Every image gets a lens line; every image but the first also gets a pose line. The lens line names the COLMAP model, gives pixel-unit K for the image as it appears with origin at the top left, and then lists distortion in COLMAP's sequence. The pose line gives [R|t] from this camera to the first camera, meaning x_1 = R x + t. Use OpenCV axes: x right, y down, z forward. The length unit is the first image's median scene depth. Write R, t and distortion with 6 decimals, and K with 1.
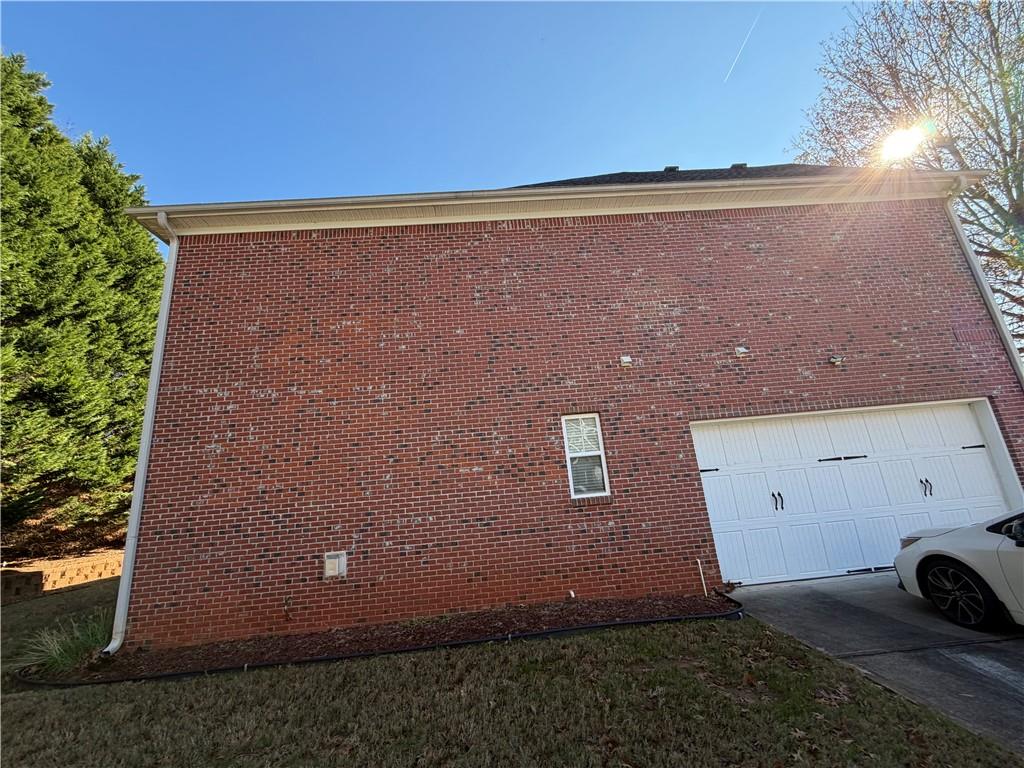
lens RADIAL K [[407.8, 0, 512.9], [0, 407.8, 384.5], [0, 0, 1]] dist [0.001563, -0.000243]
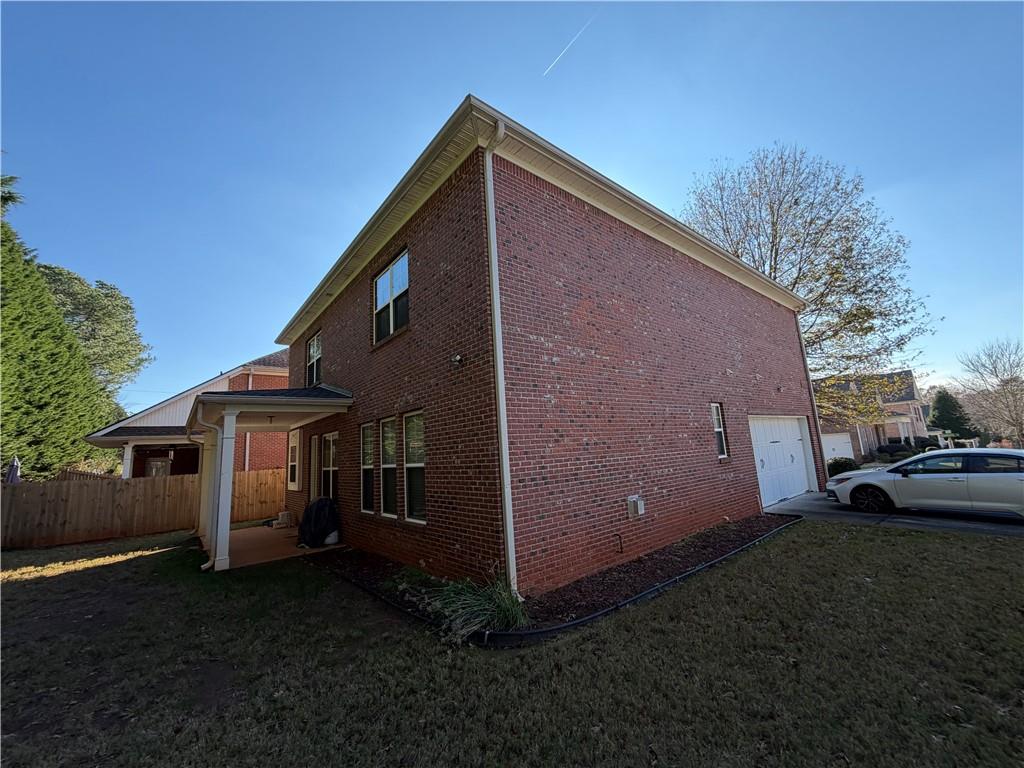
lens RADIAL K [[407.8, 0, 511.9], [0, 407.8, 384.9], [0, 0, 1]] dist [0.001563, -0.000243]
pose [[0.790915, 0.135911, 0.596642, -1.454292], [-0.164772, 0.986312, -0.006252, 0.150518], [-0.589325, -0.093365, 0.802483, 0.269170]]
